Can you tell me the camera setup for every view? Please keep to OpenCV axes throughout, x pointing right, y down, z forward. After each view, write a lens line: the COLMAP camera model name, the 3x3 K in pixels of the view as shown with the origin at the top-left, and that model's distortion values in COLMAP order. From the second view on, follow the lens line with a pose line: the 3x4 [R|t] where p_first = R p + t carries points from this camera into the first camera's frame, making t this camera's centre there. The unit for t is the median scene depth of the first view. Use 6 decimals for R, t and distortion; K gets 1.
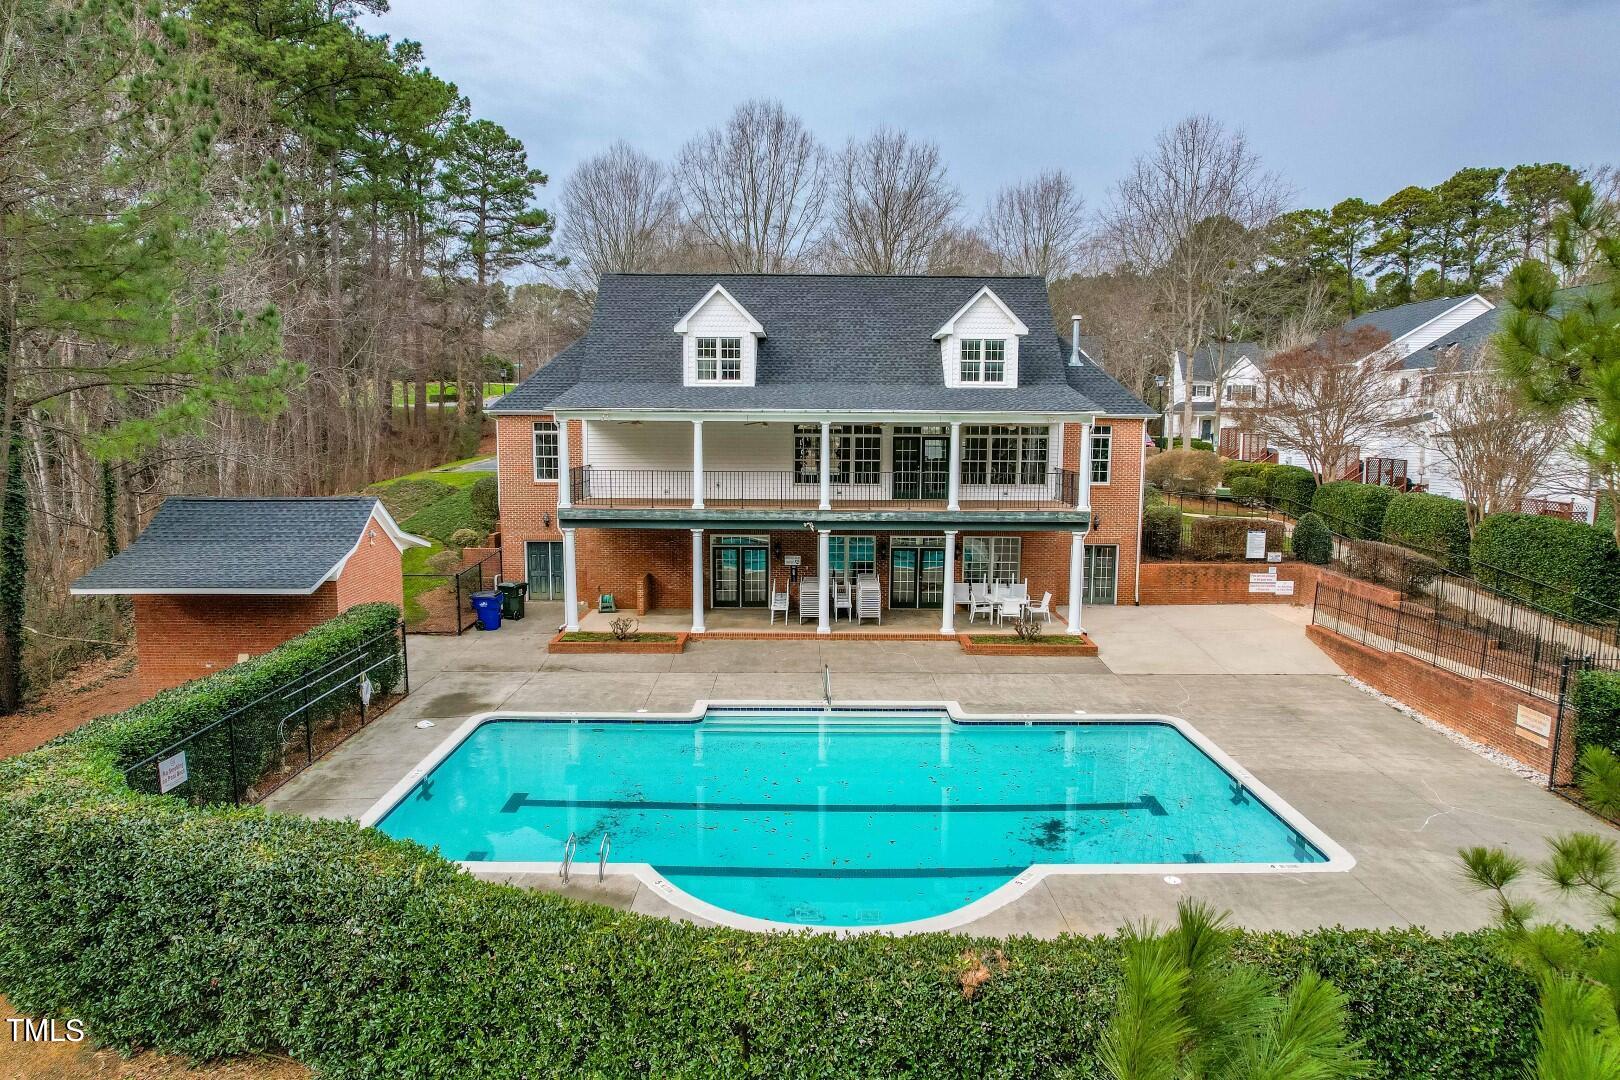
lens RADIAL K [[1058.4, 0, 810.0], [0, 1058.4, 540.0], [0, 0, 1]] dist [-0.009096, -0.000341]
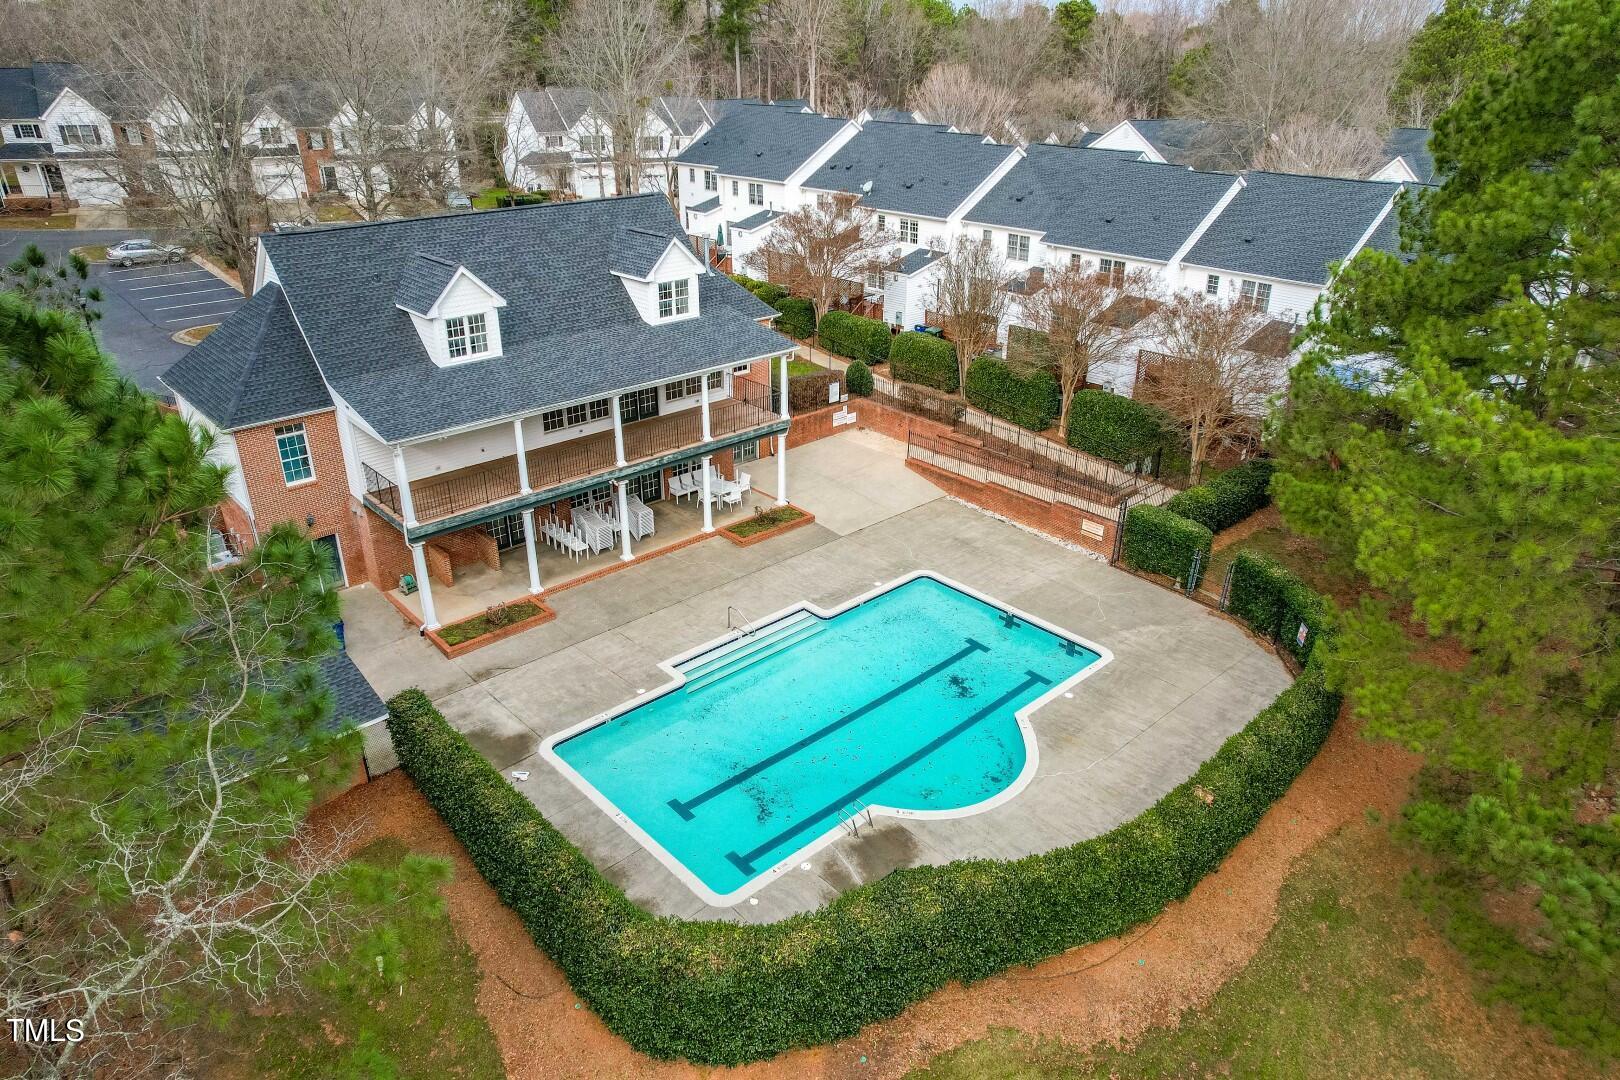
lens RADIAL K [[1058.4, 0, 810.0], [0, 1058.4, 540.0], [0, 0, 1]] dist [-0.009096, -0.000341]
pose [[0.740424, -0.293698, 0.604578, -0.583495], [0.083142, 0.932594, 0.351221, -0.356920], [-0.666978, -0.209787, 0.714933, -0.016300]]
